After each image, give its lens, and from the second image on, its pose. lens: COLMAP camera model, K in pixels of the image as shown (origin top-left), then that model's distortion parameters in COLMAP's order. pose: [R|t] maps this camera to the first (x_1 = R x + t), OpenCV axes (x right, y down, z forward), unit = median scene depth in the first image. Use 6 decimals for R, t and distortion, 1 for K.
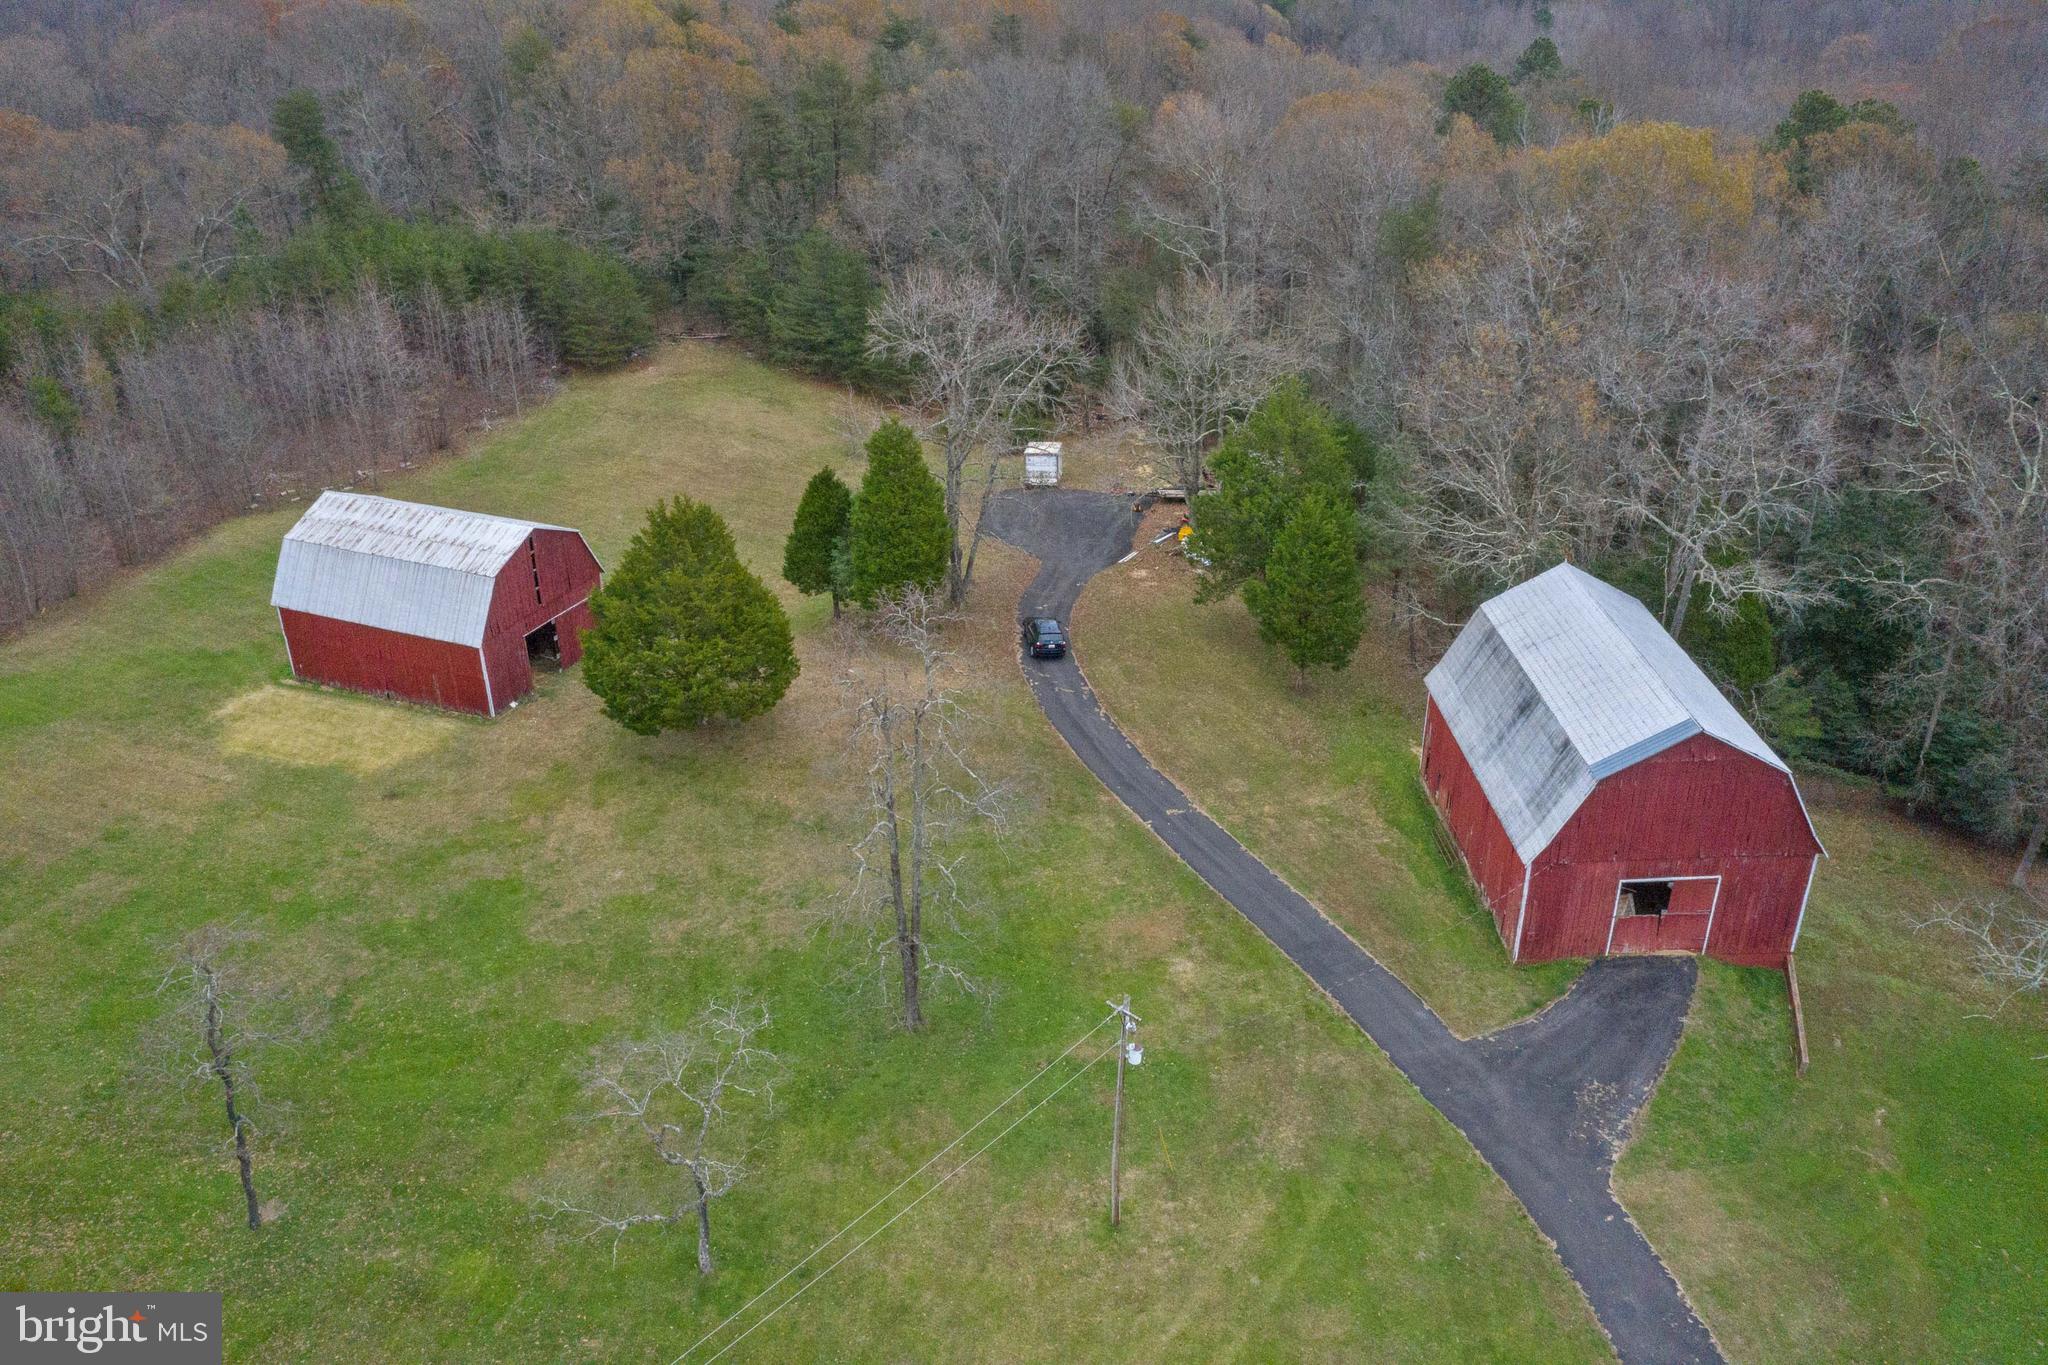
lens RADIAL K [[1650.4, 0, 1024.0], [0, 1650.4, 682.5], [0, 0, 1]] dist [-0.003778, -0.000586]
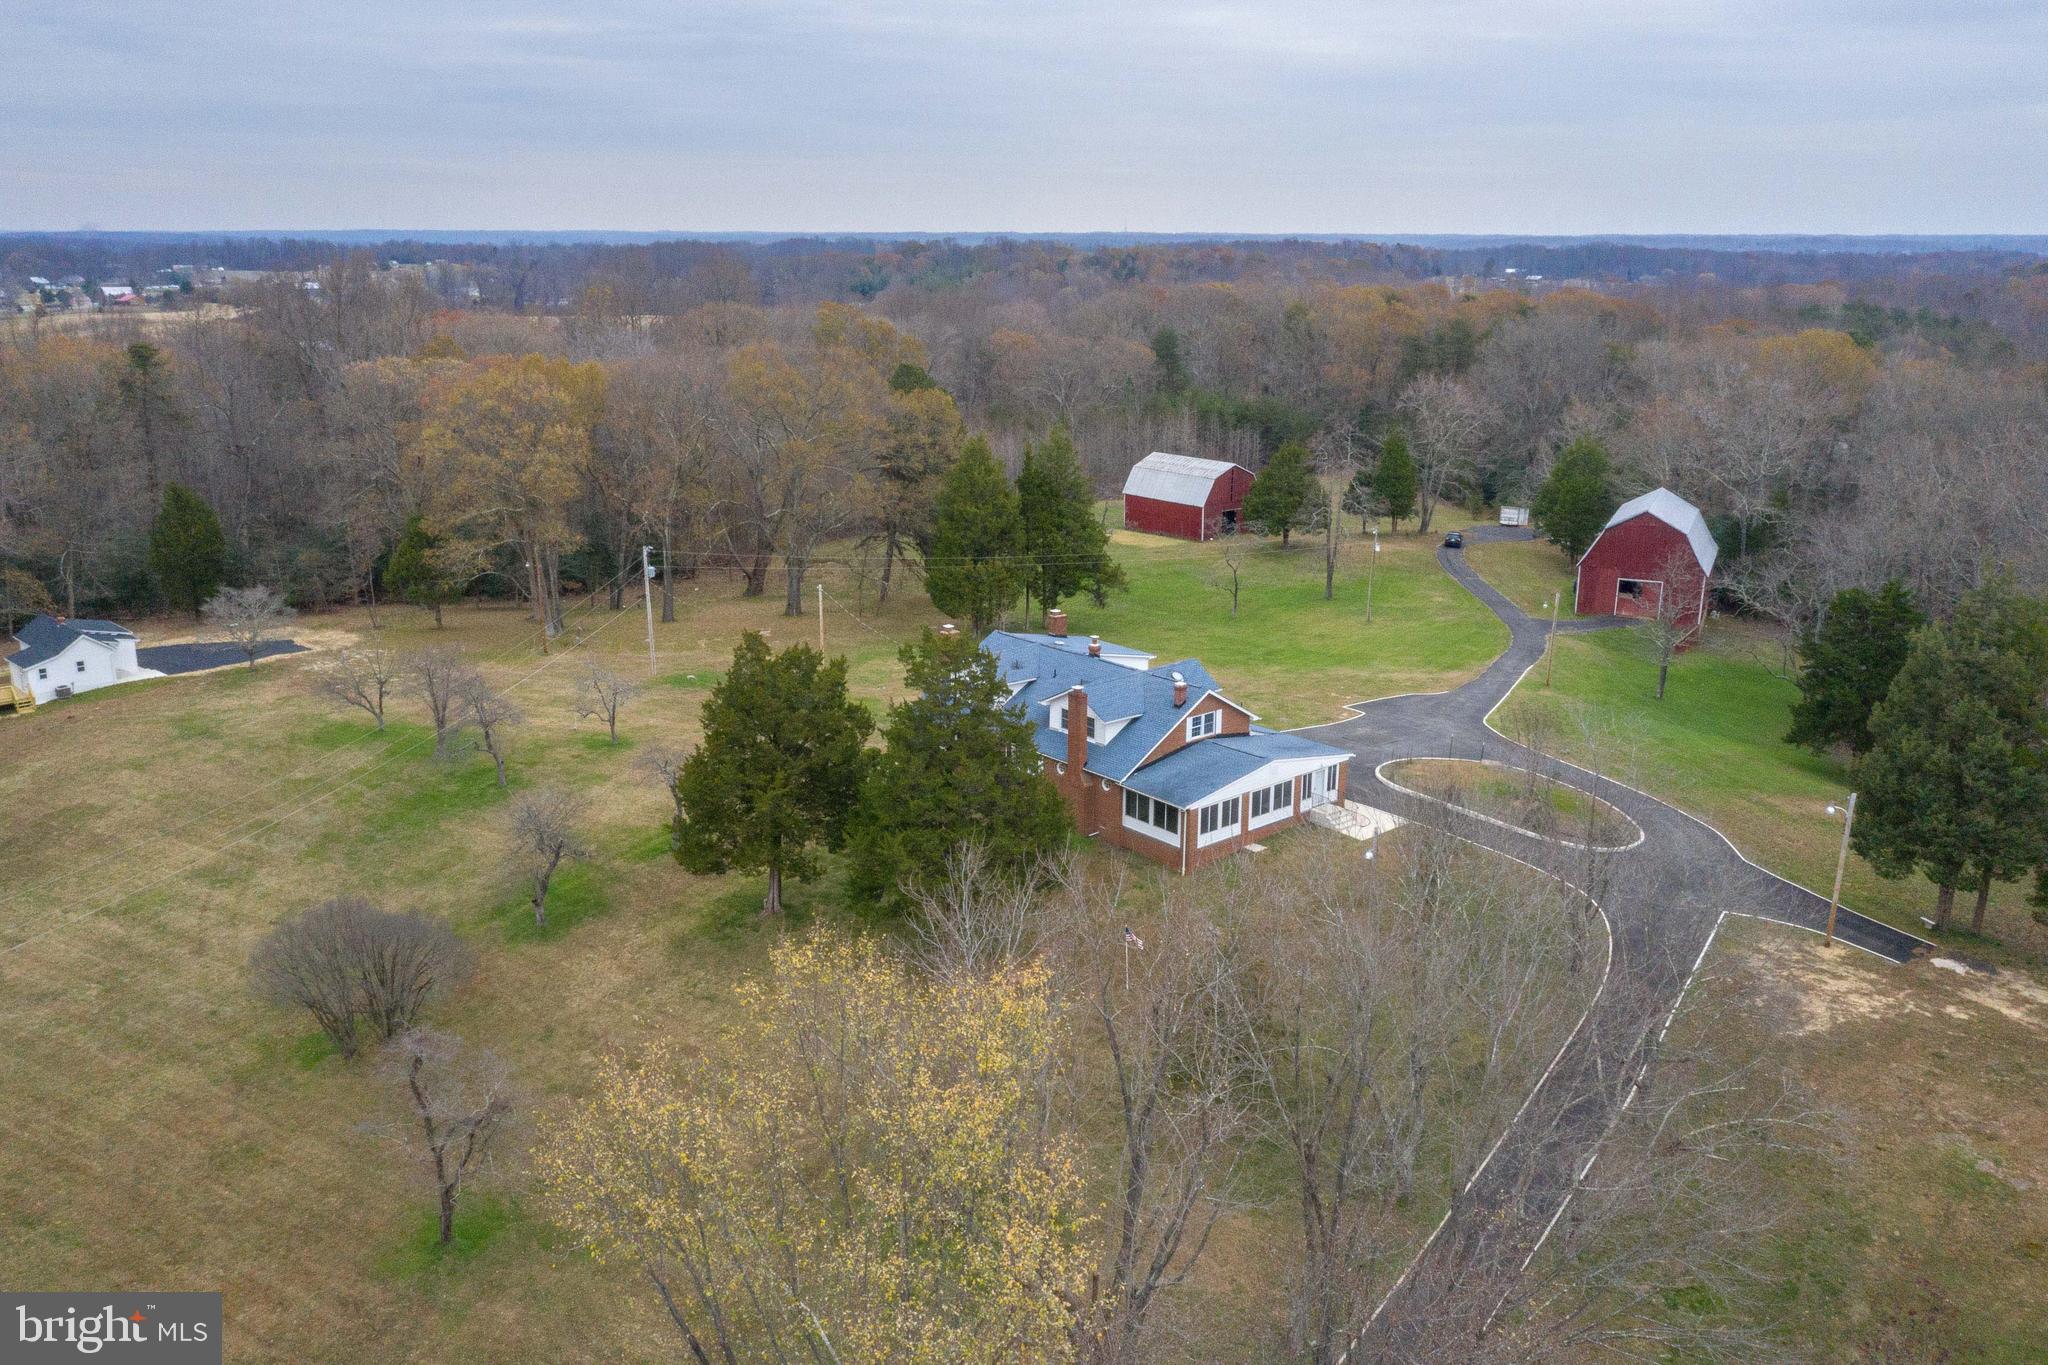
lens RADIAL K [[1650.4, 0, 1024.0], [0, 1650.4, 682.5], [0, 0, 1]] dist [-0.003778, -0.000586]
pose [[0.891223, 0.134566, -0.433143, 0.473901], [-0.218416, 0.964285, -0.149829, 0.600275], [0.397512, 0.228137, 0.888785, -1.084891]]
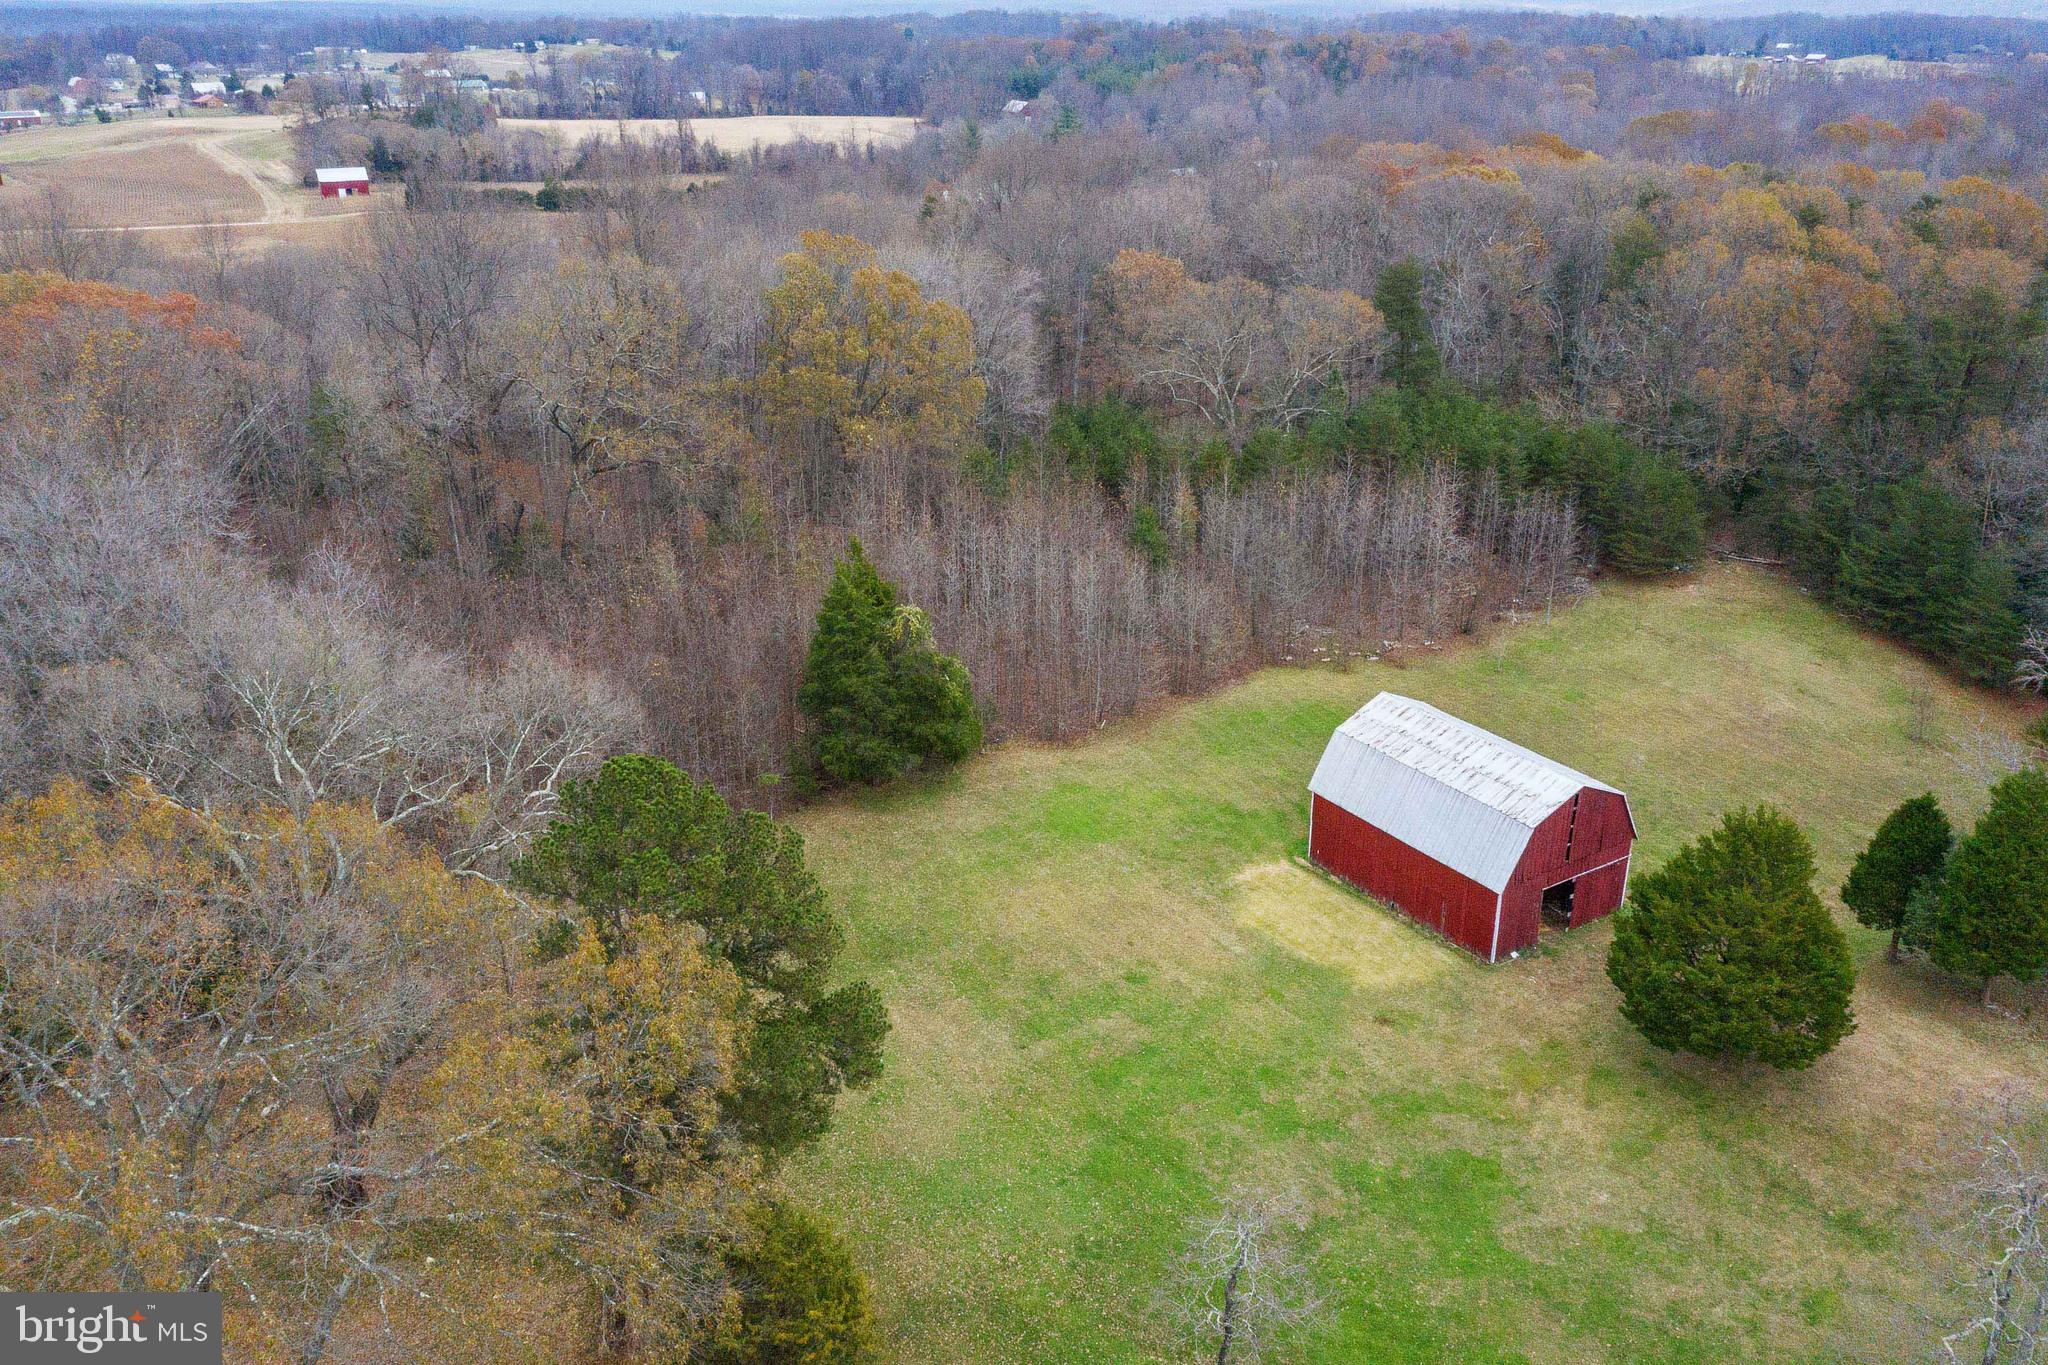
lens RADIAL K [[1650.4, 0, 1024.0], [0, 1650.4, 682.5], [0, 0, 1]] dist [-0.003778, -0.000586]
pose [[0.833923, 0.221917, -0.505297, -0.094779], [-0.257054, 0.966397, 0.000191, -0.066612], [0.488360, 0.129729, 0.862946, 0.003500]]
